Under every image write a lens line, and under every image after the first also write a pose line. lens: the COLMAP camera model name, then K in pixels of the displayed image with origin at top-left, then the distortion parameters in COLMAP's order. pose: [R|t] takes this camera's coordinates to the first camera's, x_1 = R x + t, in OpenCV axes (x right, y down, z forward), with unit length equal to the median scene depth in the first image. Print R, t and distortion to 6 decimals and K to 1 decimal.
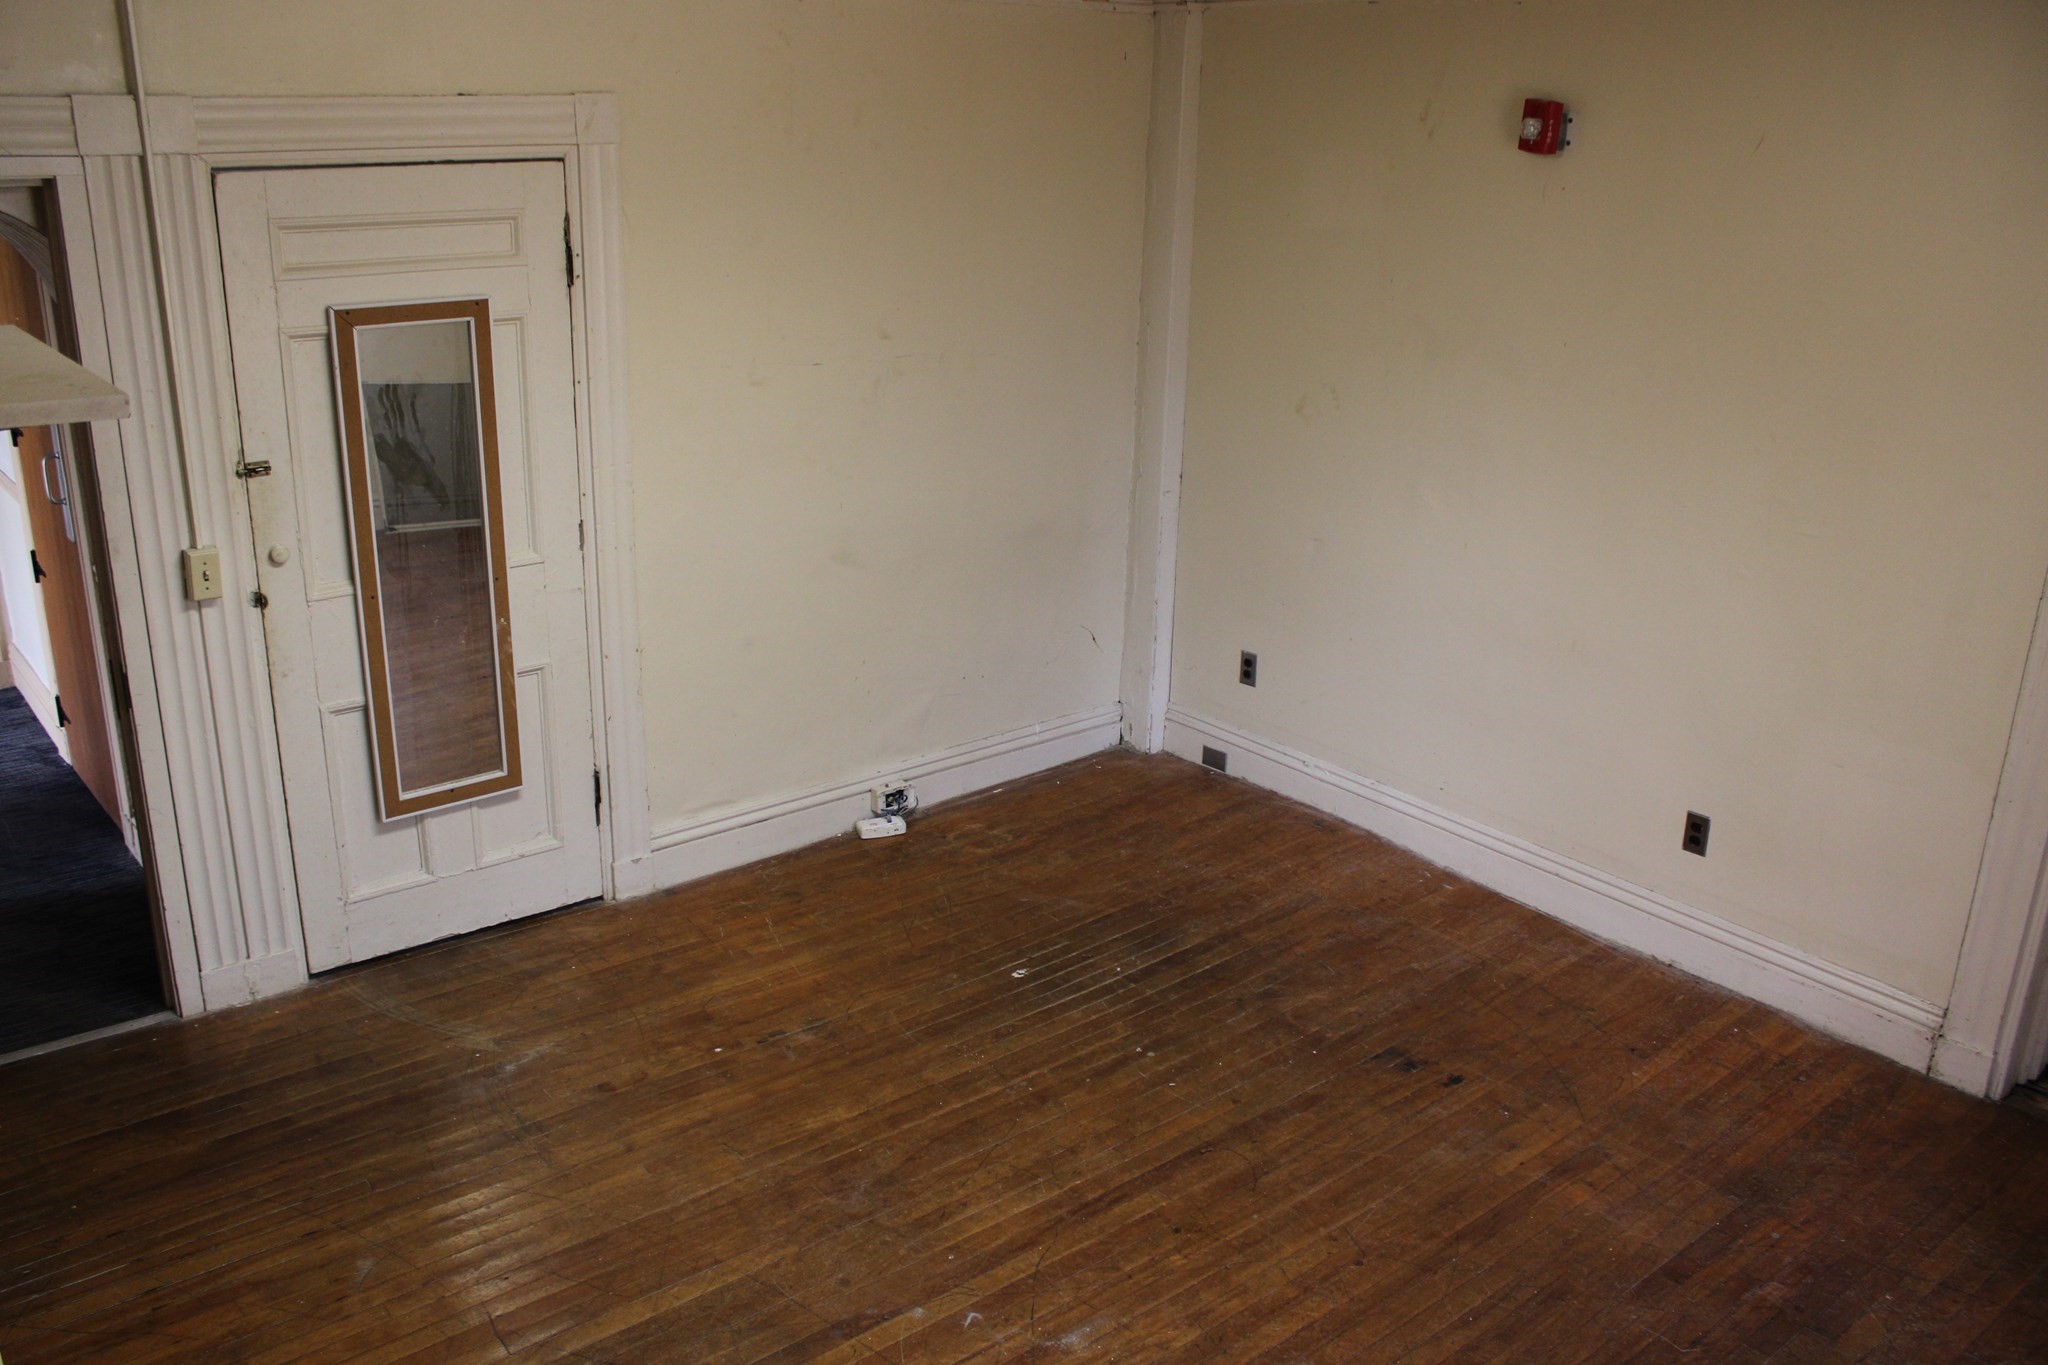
lens RADIAL K [[1745.3, 0, 1008.8], [0, 1745.3, 685.8], [0, 0, 1]] dist [-0.157524, 0.143797]
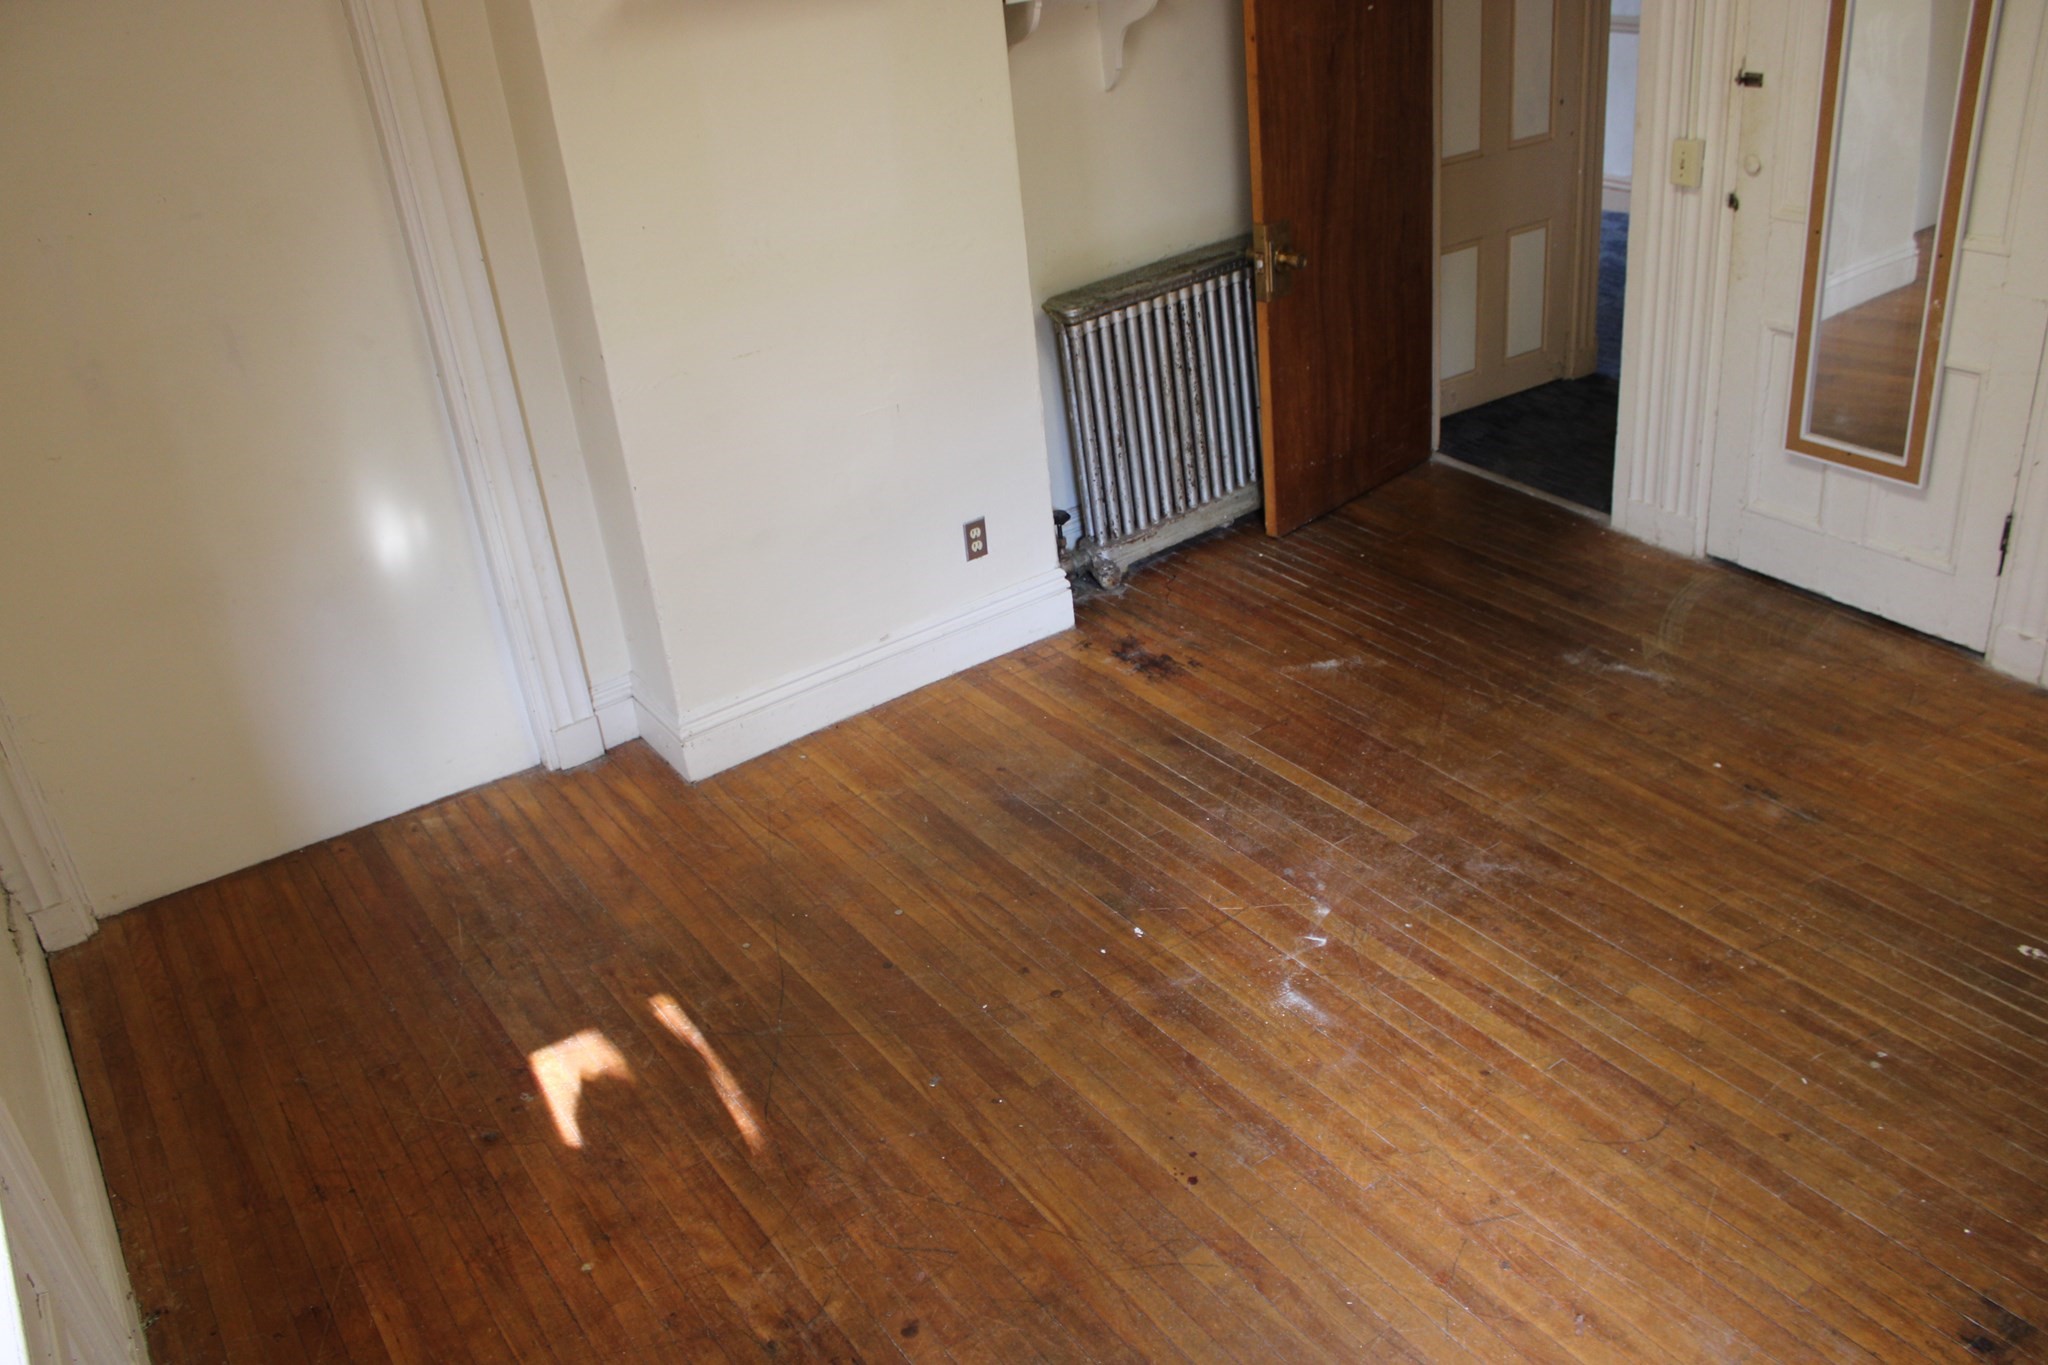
lens RADIAL K [[1745.3, 0, 1008.8], [0, 1745.3, 685.8], [0, 0, 1]] dist [-0.157524, 0.143797]
pose [[-0.115033, 0.452735, -0.884194, 0.677527], [-0.229568, 0.853891, 0.467085, -0.174756], [0.966471, 0.256713, 0.005708, 0.584232]]
